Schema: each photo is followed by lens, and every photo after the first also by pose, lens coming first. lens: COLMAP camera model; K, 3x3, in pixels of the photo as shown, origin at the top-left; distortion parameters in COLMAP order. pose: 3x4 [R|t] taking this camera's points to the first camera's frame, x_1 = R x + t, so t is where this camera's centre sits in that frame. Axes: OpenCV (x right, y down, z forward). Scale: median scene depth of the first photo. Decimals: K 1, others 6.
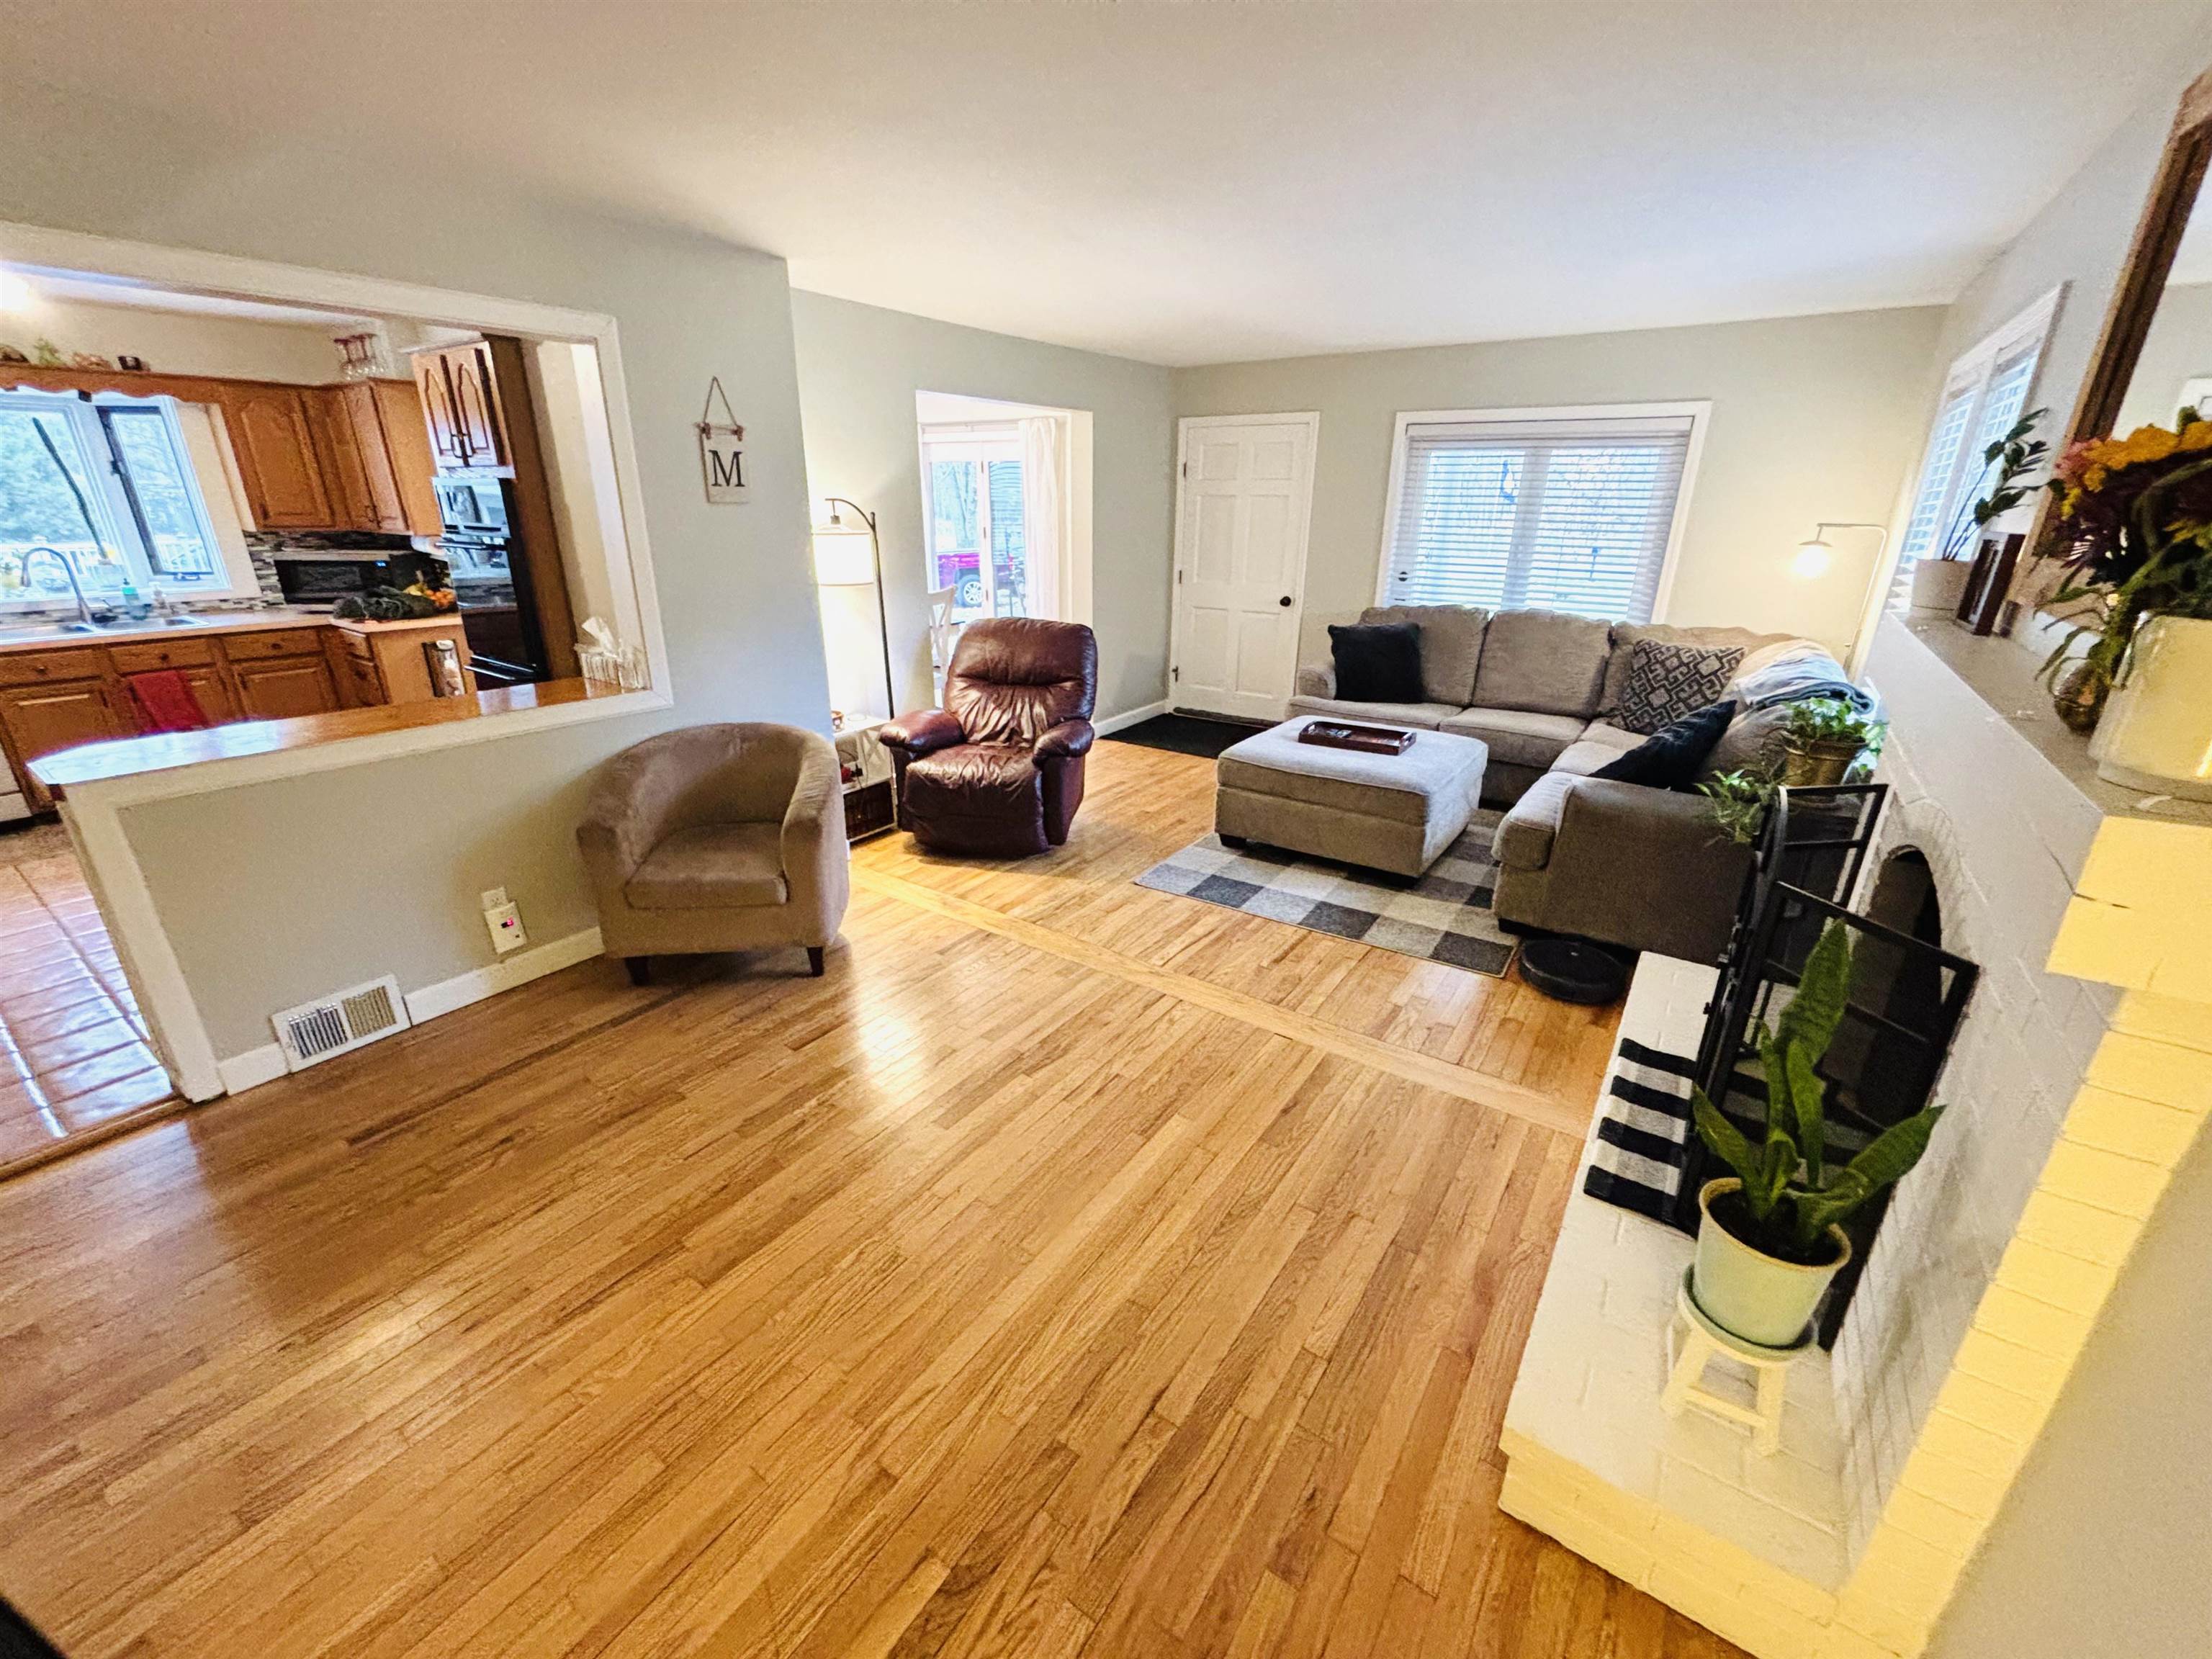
lens RADIAL K [[890.8, 0, 1107.1], [0, 890.8, 837.0], [0, 0, 1]] dist [0.000218, -0.000039]
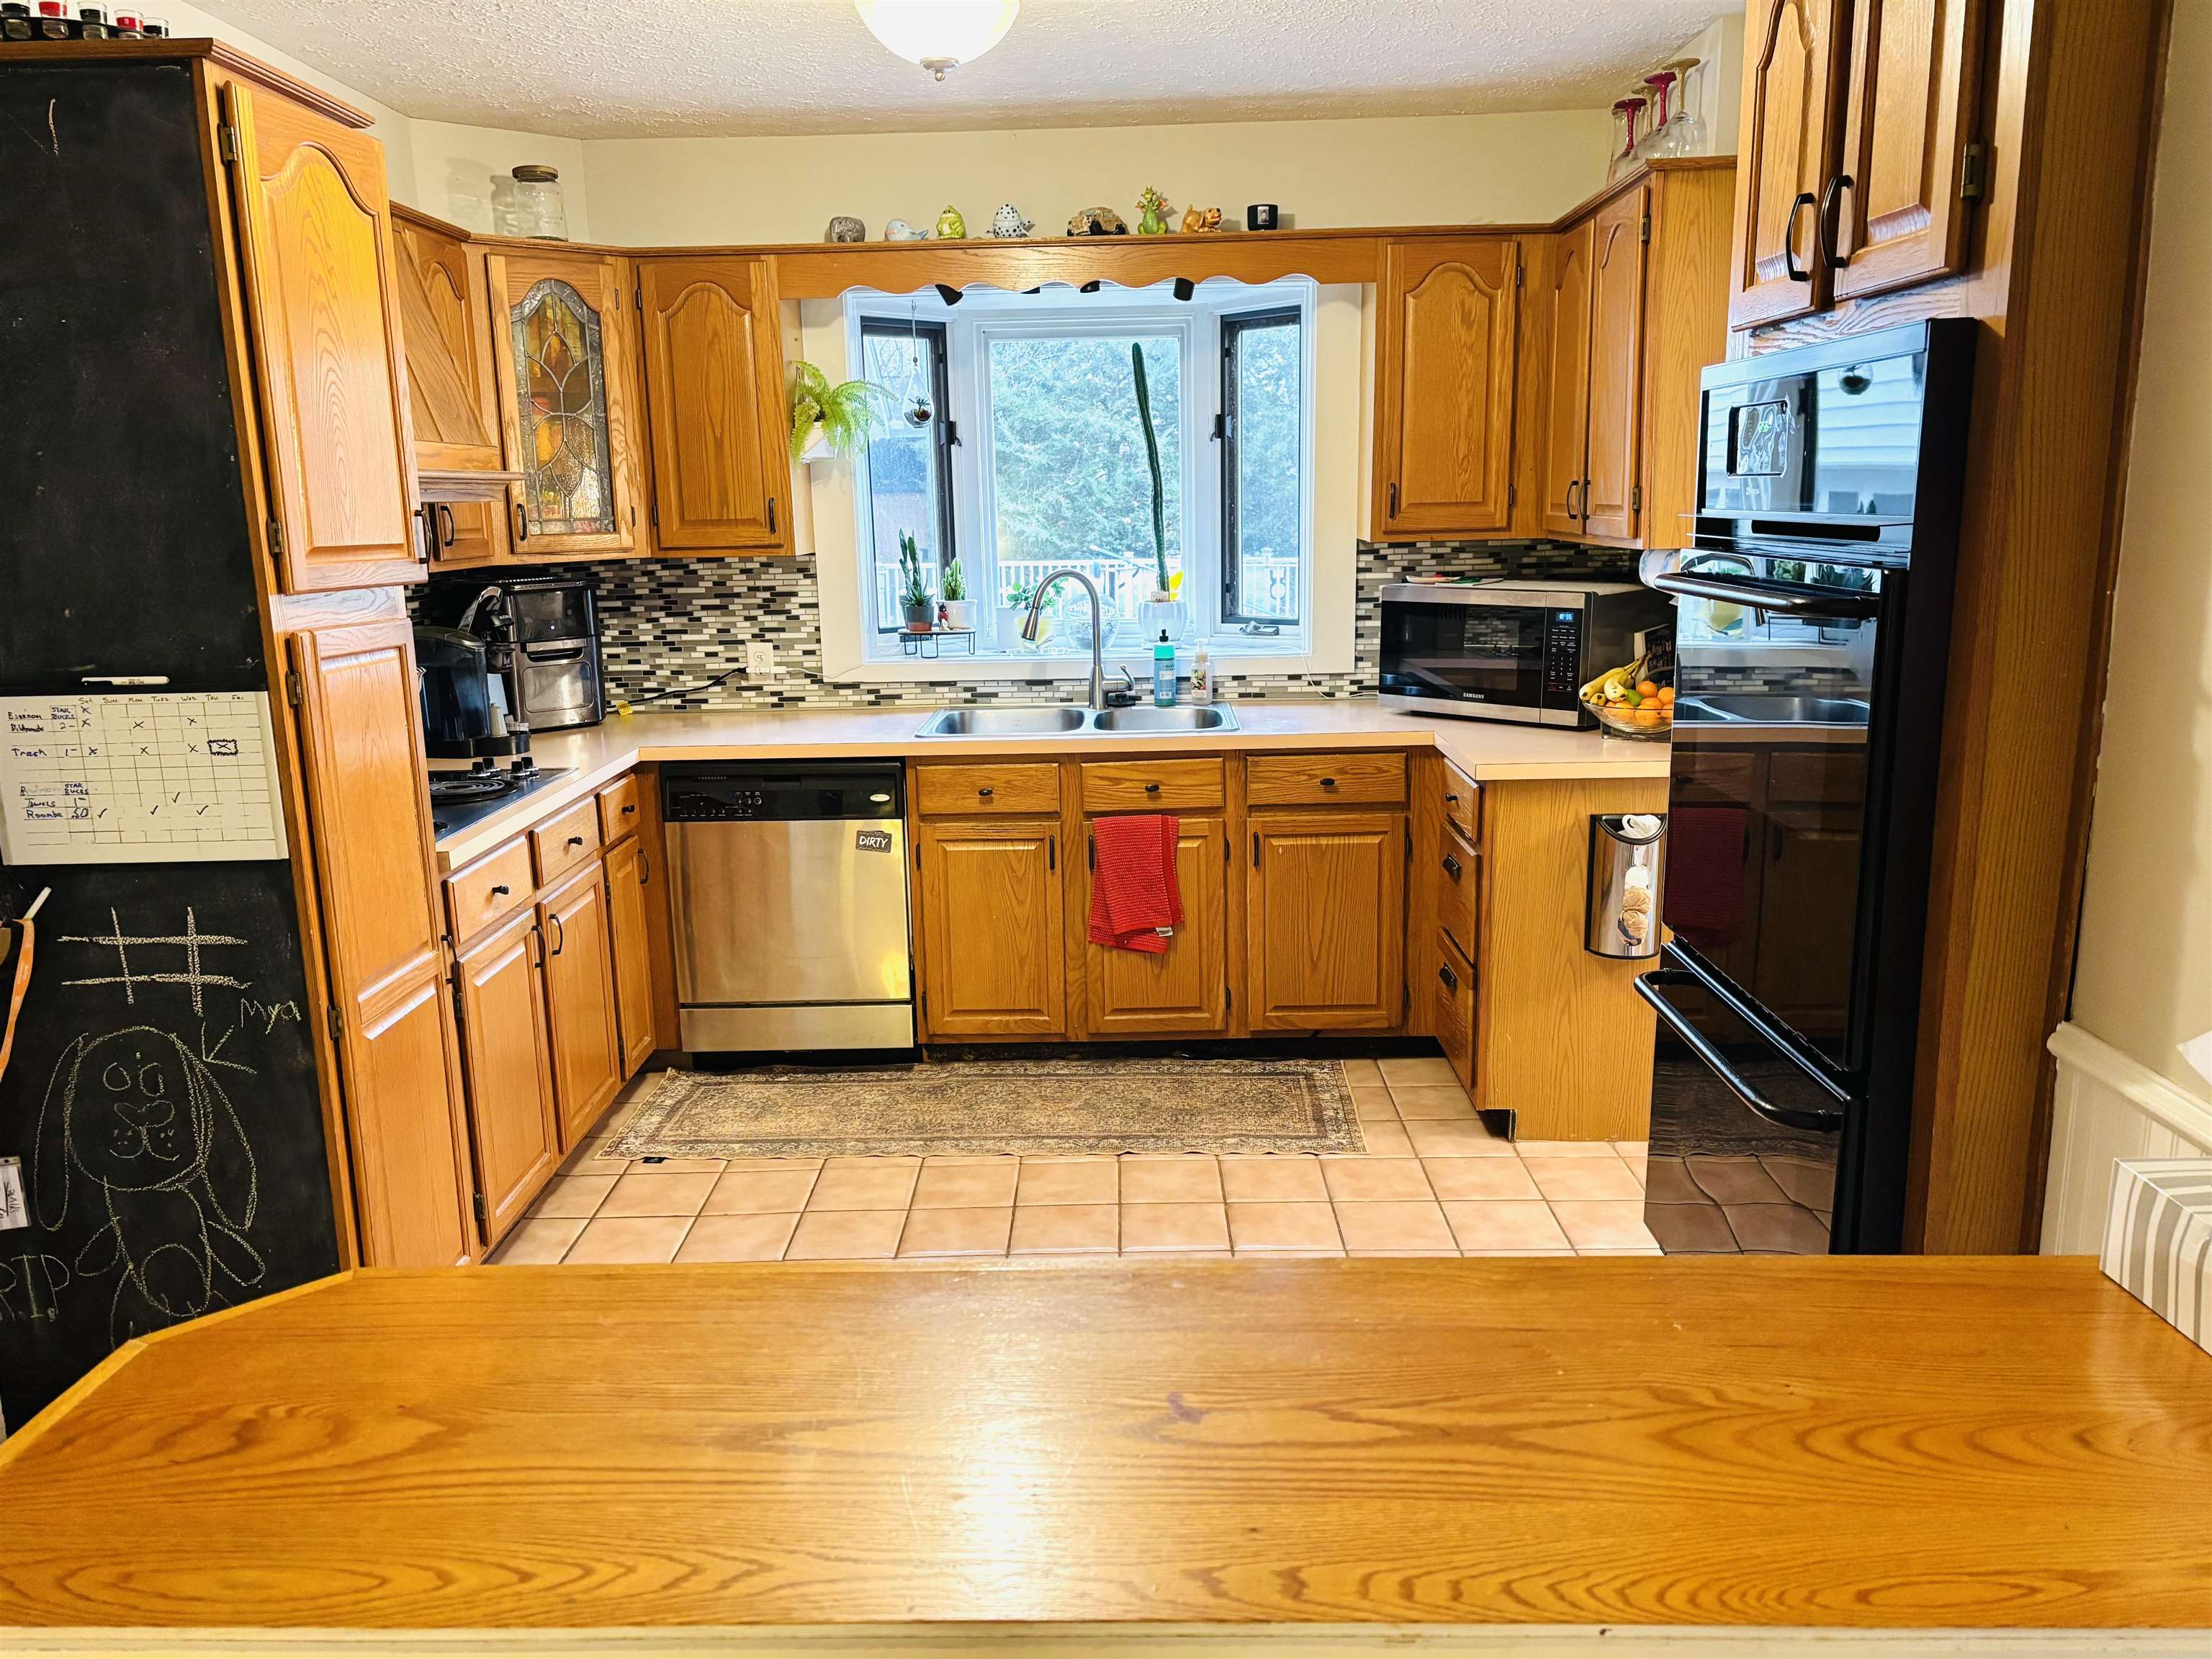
lens RADIAL K [[1656.4, 0, 1110.4], [0, 1656.4, 834.5], [0, 0, 1]] dist [0.182563, -0.473061]
pose [[0.564705, 0.143354, -0.812747, -0.294052], [-0.267867, 0.963320, -0.016204, -0.143755], [0.780612, 0.226859, 0.582391, 0.415664]]
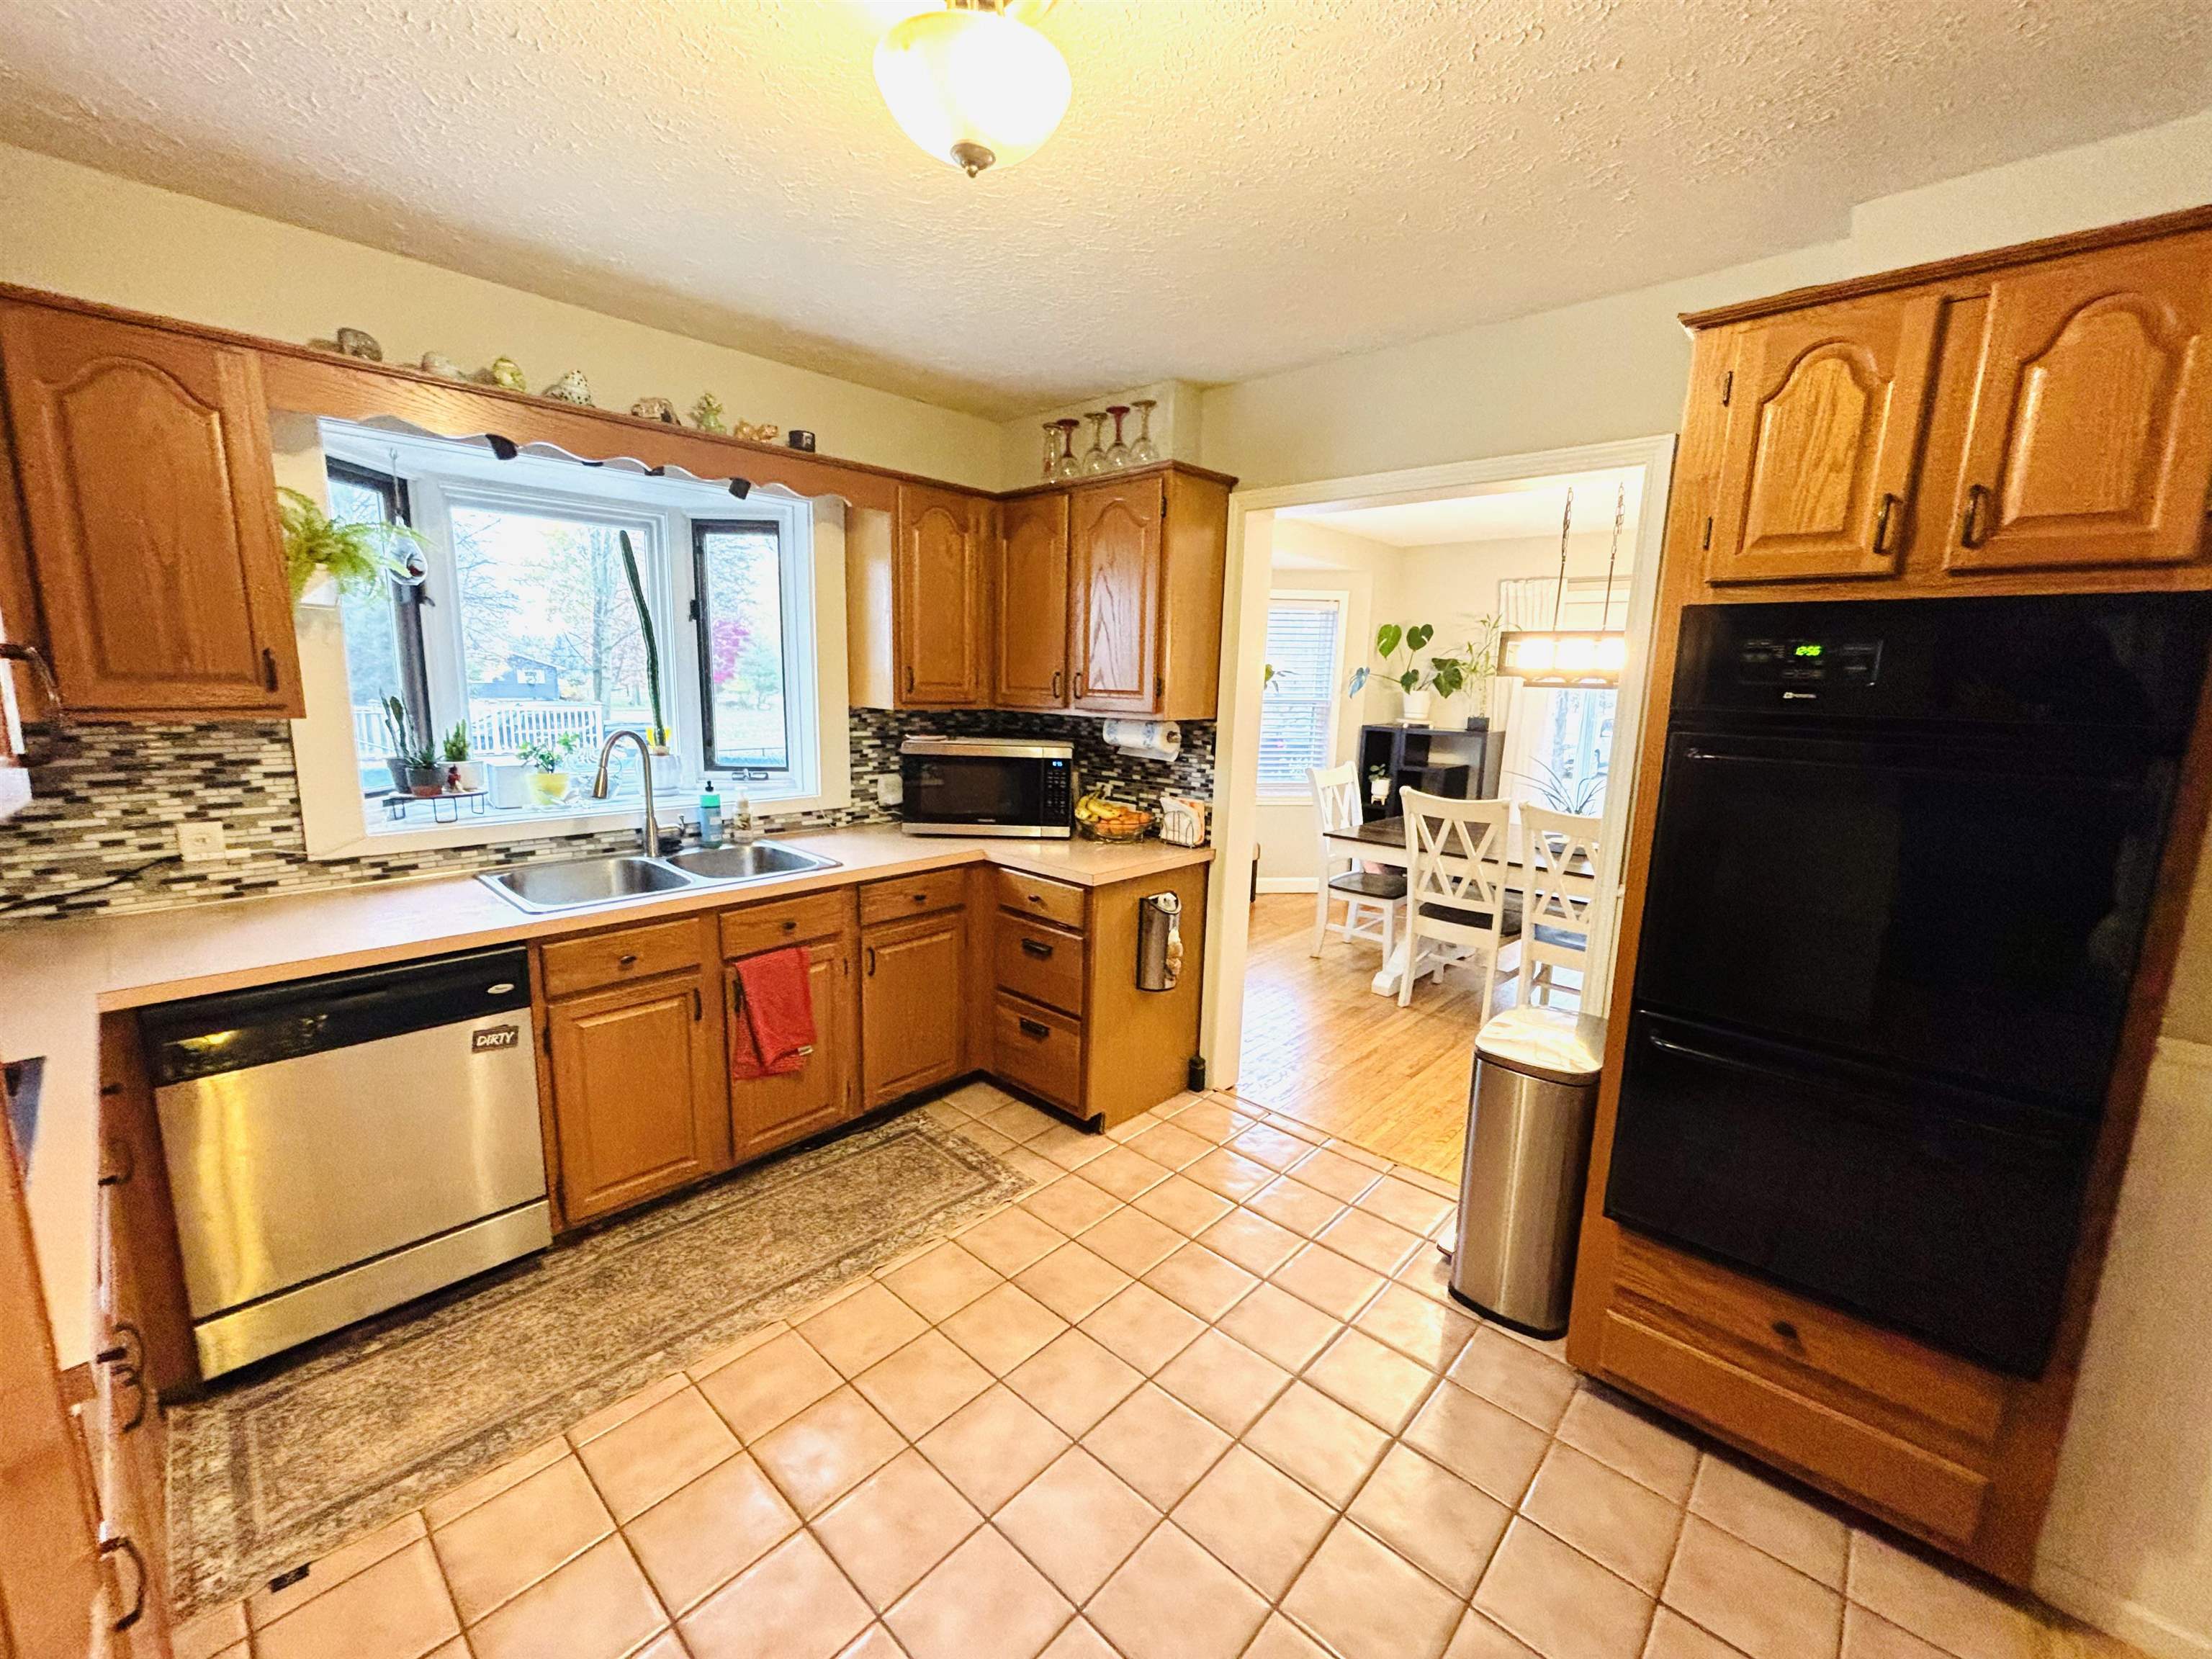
lens RADIAL K [[891.3, 0, 1106.0], [0, 891.3, 829.5], [0, 0, 1]] dist [0.001553, 0.000317]
pose [[0.990805, 0.035608, -0.130527, -0.731793], [-0.060193, 0.980023, -0.189559, -0.154764], [0.121170, 0.195673, 0.973155, 0.438290]]
